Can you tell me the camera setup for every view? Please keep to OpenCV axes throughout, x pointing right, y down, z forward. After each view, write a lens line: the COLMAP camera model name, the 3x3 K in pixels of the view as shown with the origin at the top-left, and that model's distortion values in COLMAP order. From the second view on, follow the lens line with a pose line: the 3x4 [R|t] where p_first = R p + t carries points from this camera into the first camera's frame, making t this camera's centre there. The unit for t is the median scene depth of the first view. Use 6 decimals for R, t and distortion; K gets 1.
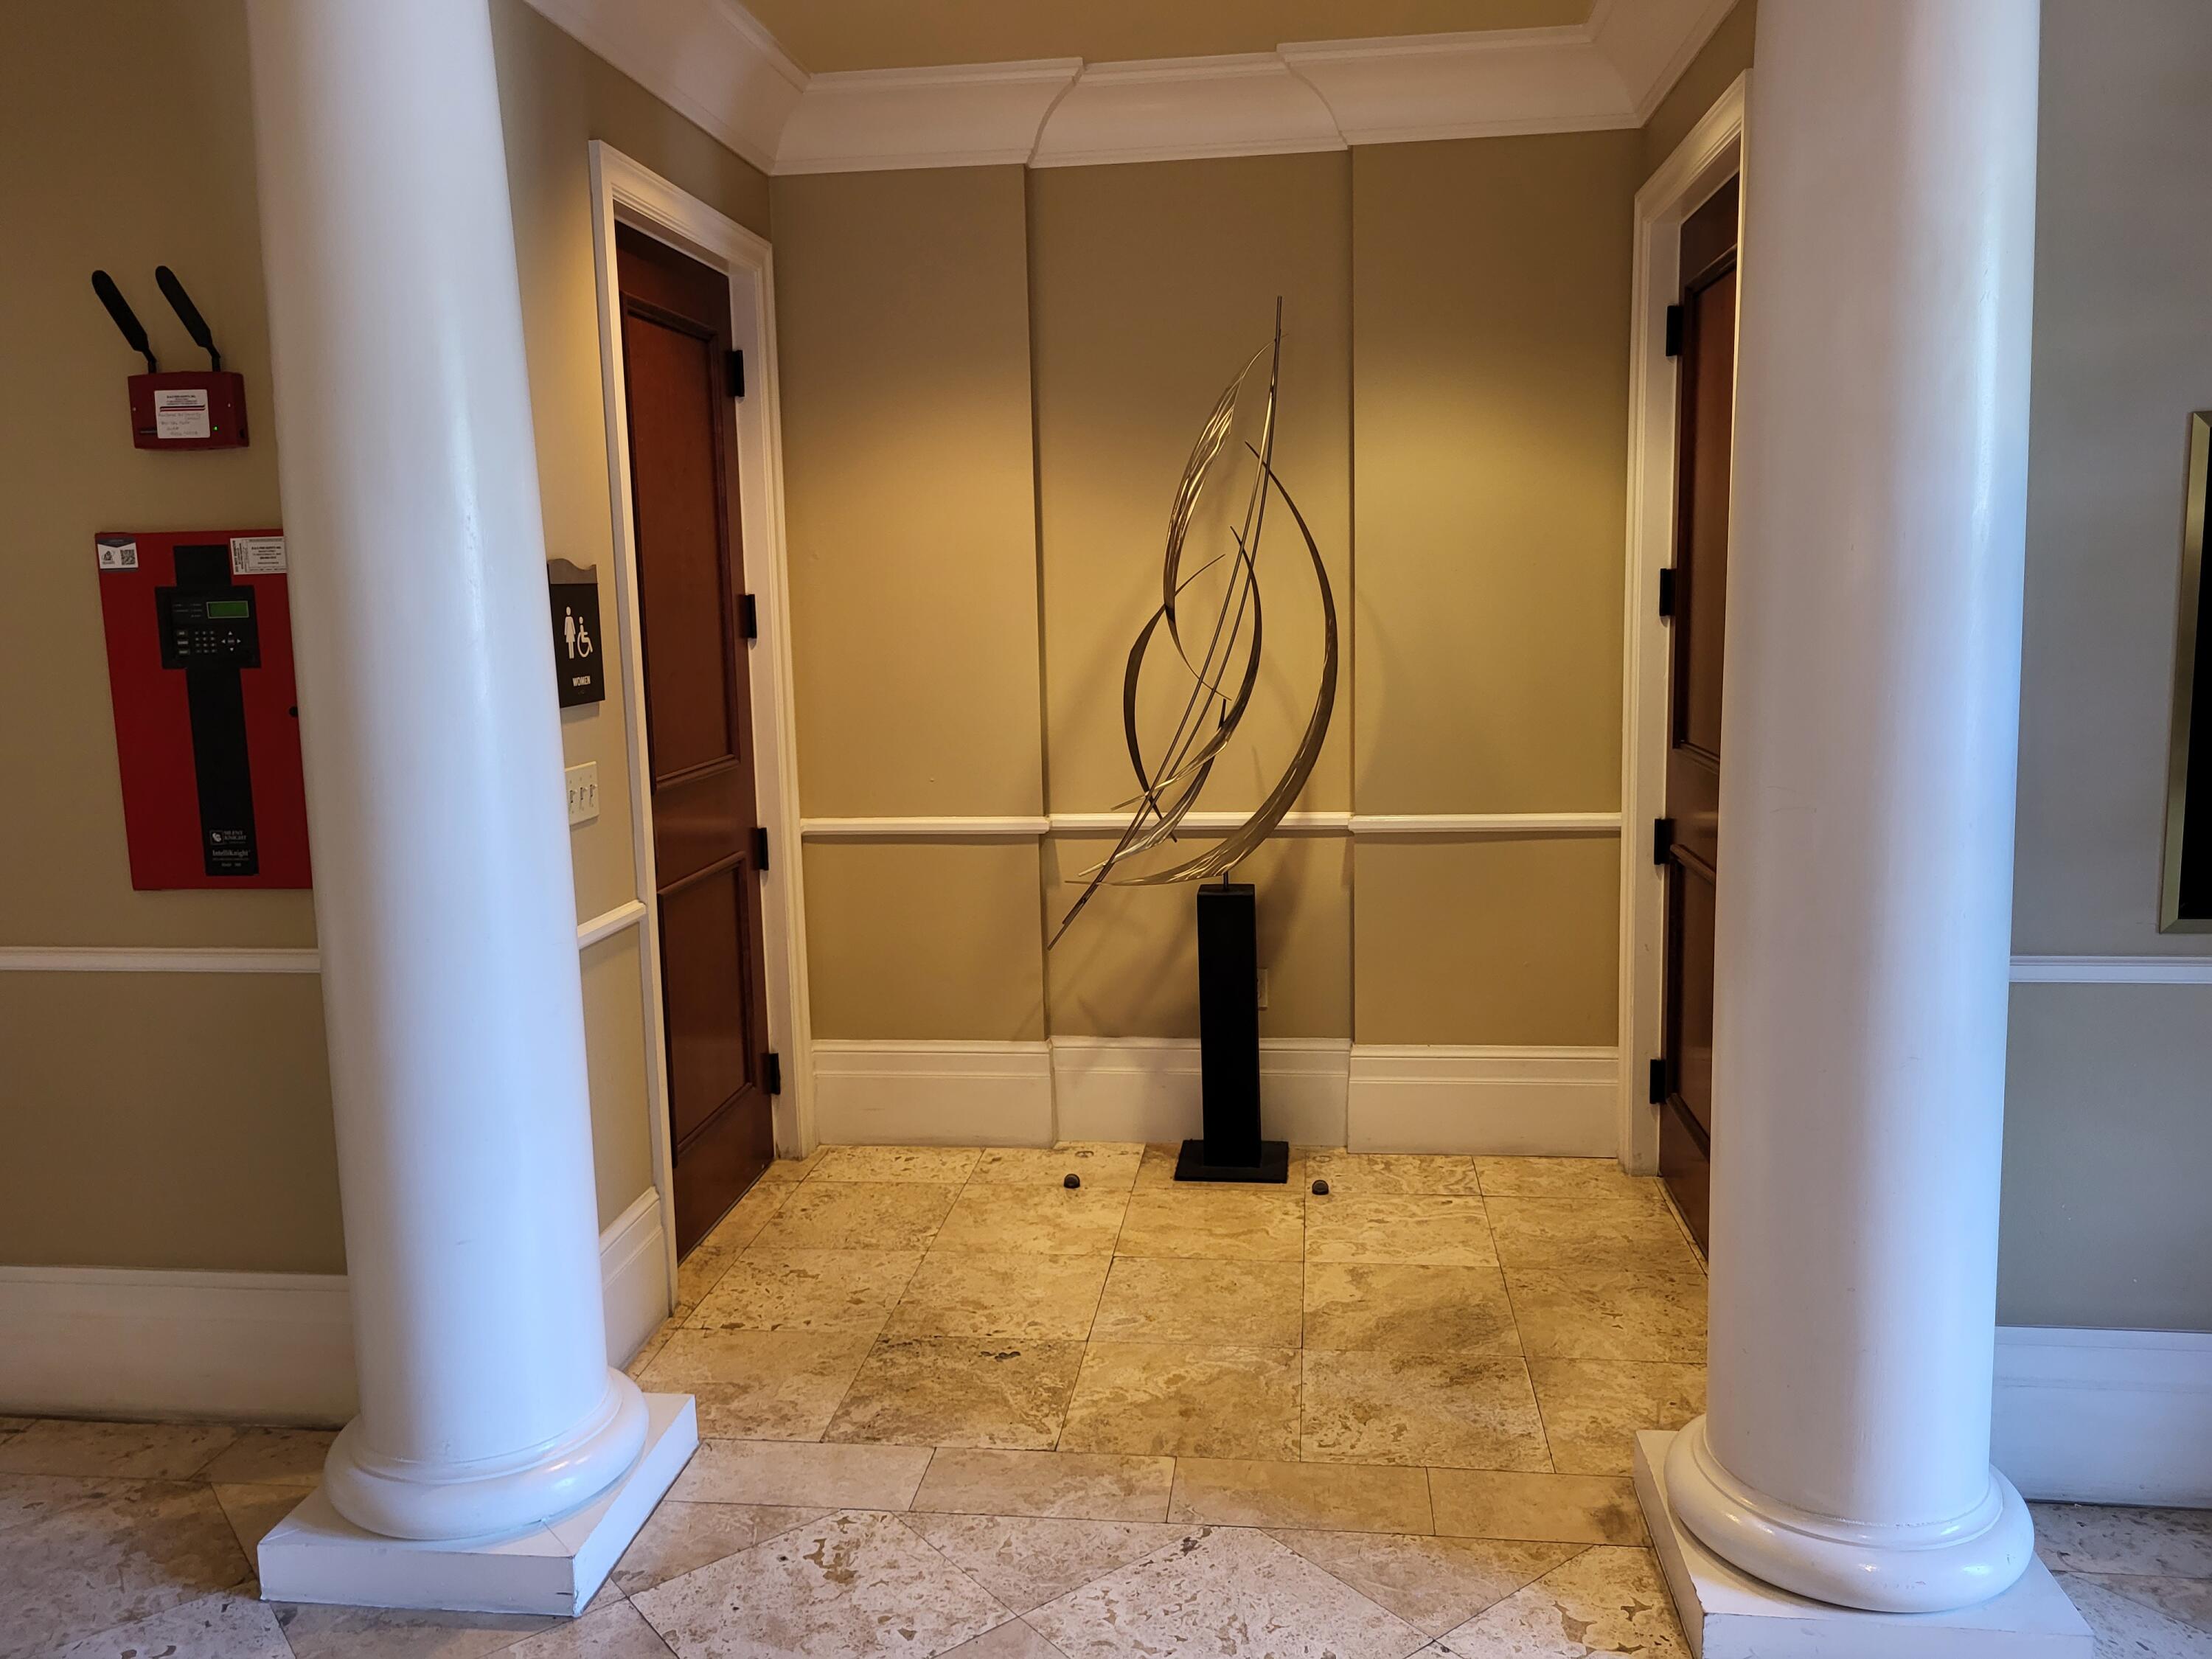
lens RADIAL K [[1681.5, 0, 1102.5], [0, 1681.5, 822.3], [0, 0, 1]] dist [0.012391, 0.002462]
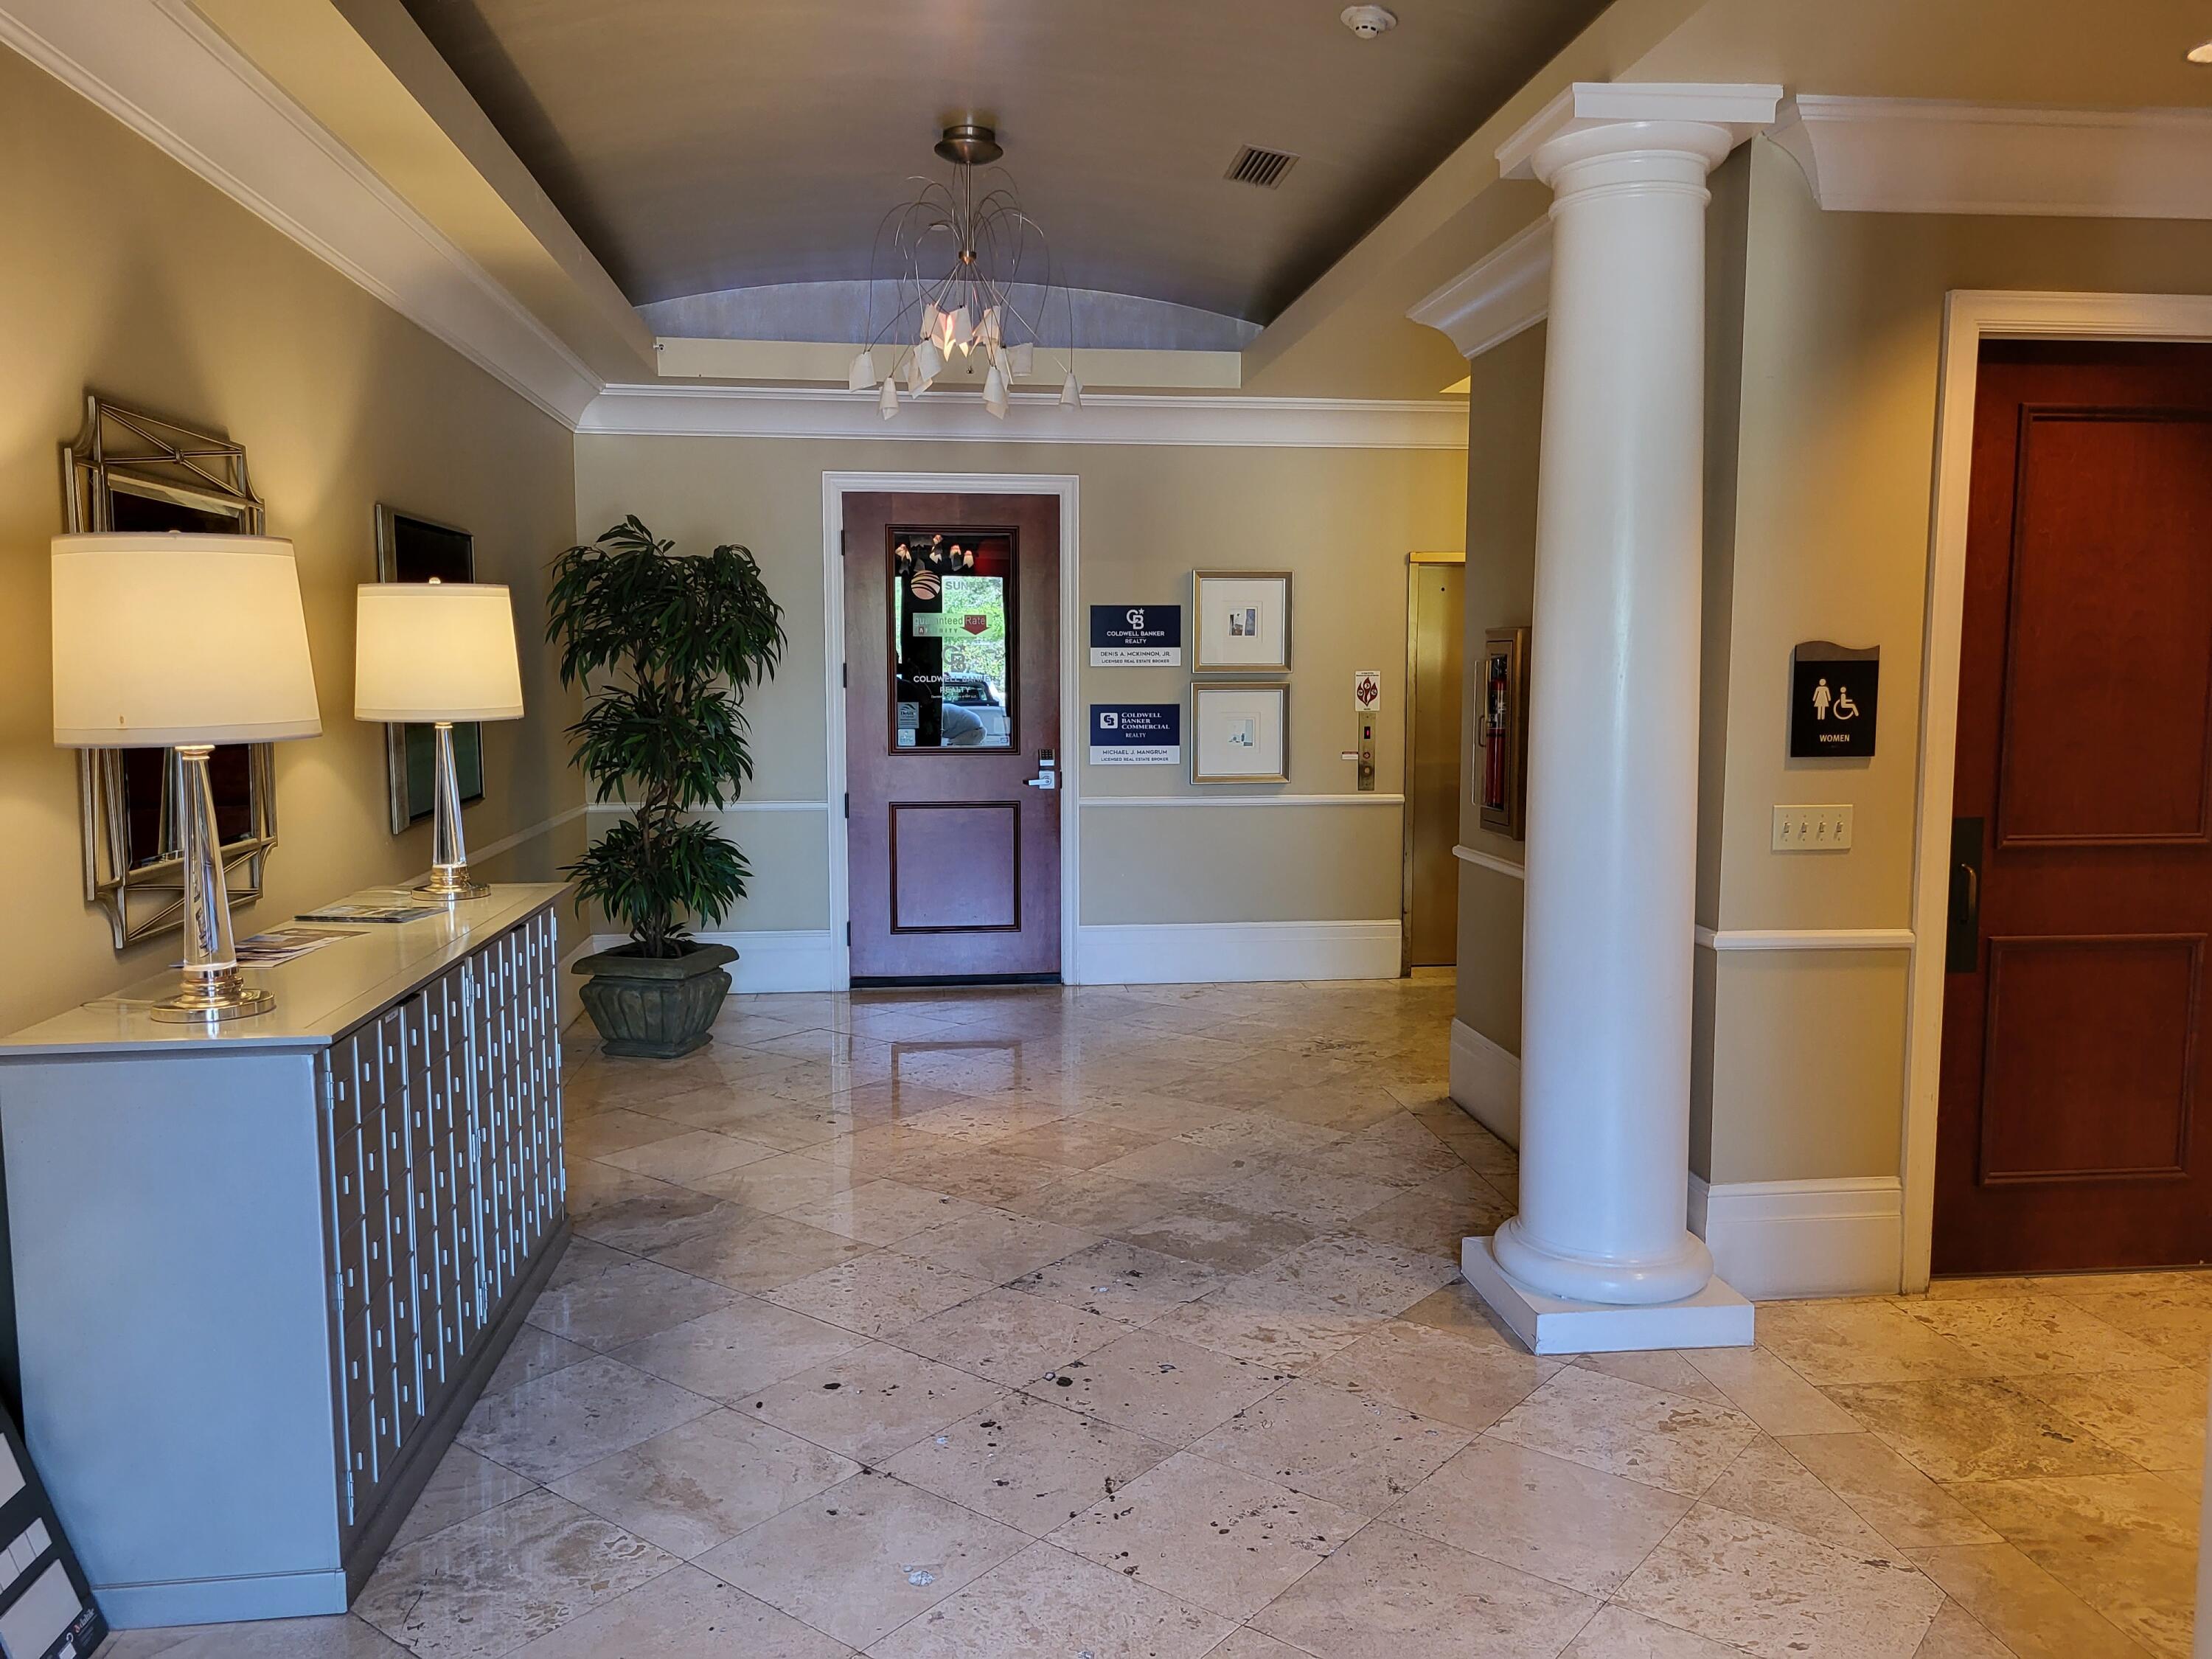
lens RADIAL K [[1681.5, 0, 1105.6], [0, 1681.5, 831.0], [0, 0, 1]] dist [0.012391, 0.002462]
pose [[0.247533, 0.125677, -0.960694, 0.776371], [-0.148664, 0.984736, 0.090518, -0.048742], [0.957406, 0.120414, 0.262438, 0.158884]]
